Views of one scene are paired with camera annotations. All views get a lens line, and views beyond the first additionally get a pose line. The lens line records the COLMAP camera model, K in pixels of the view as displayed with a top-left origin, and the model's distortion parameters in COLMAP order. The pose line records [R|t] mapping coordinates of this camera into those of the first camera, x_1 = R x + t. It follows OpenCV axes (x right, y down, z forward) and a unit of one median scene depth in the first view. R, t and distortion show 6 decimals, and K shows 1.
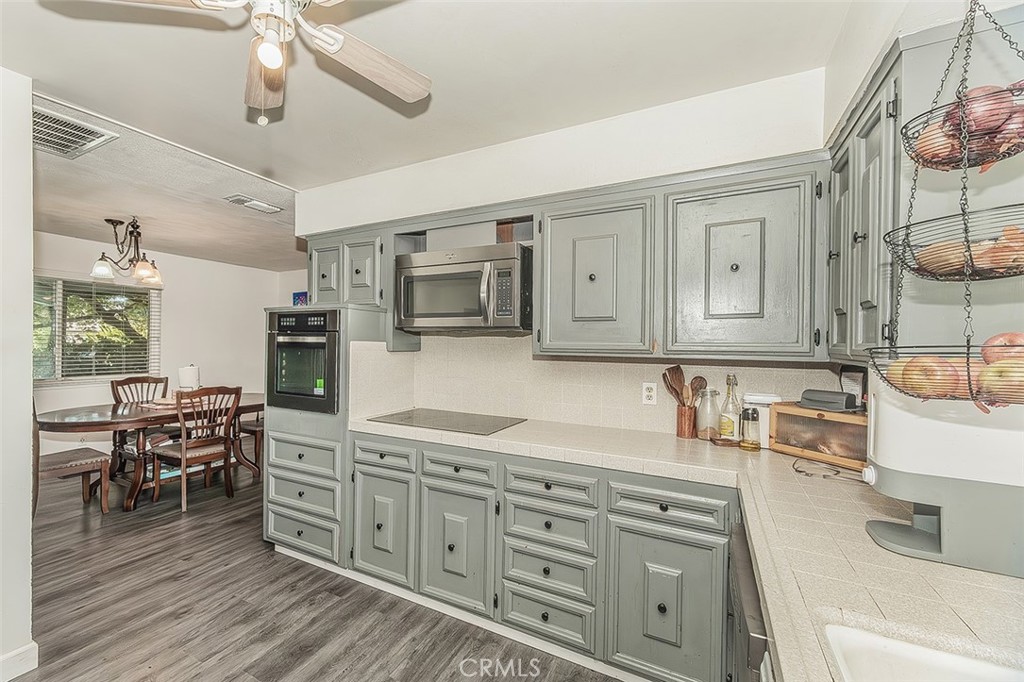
lens RADIAL K [[443.6, 0, 512.0], [0, 443.6, 341.0], [0, 0, 1]] dist [0.000466, -0.000053]
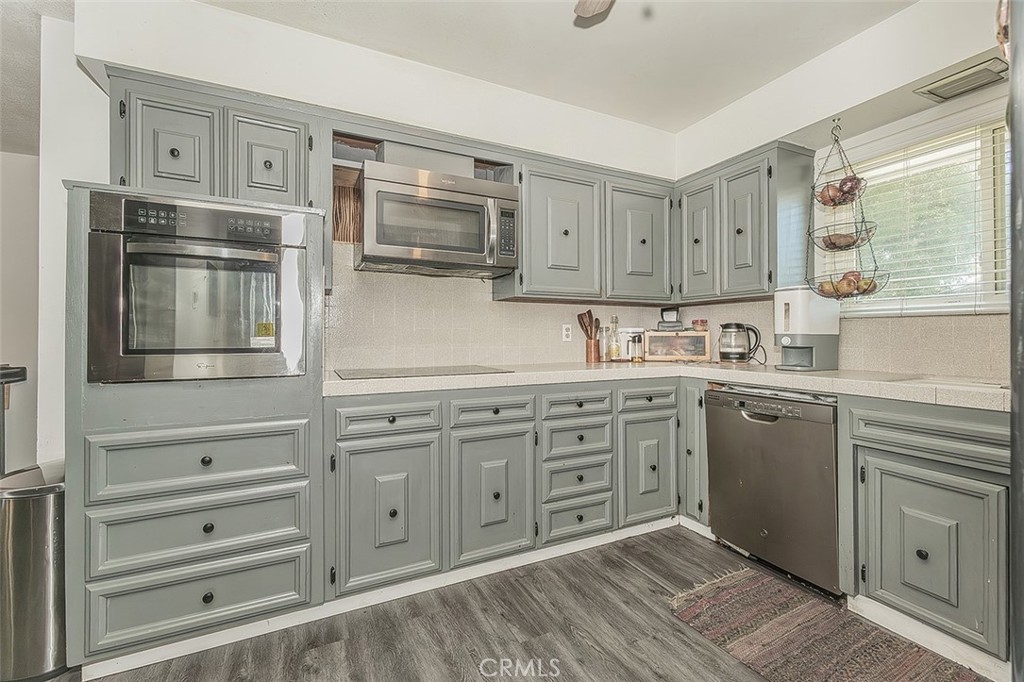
lens RADIAL K [[427.8, 0, 511.7], [0, 427.8, 331.9], [0, 0, 1]] dist [-0.000777, -0.000121]
pose [[0.580649, -0.008127, 0.814113, -0.813821], [0.012051, 0.999926, 0.001386, 0.116723], [-0.814065, 0.009006, 0.580704, 0.433008]]
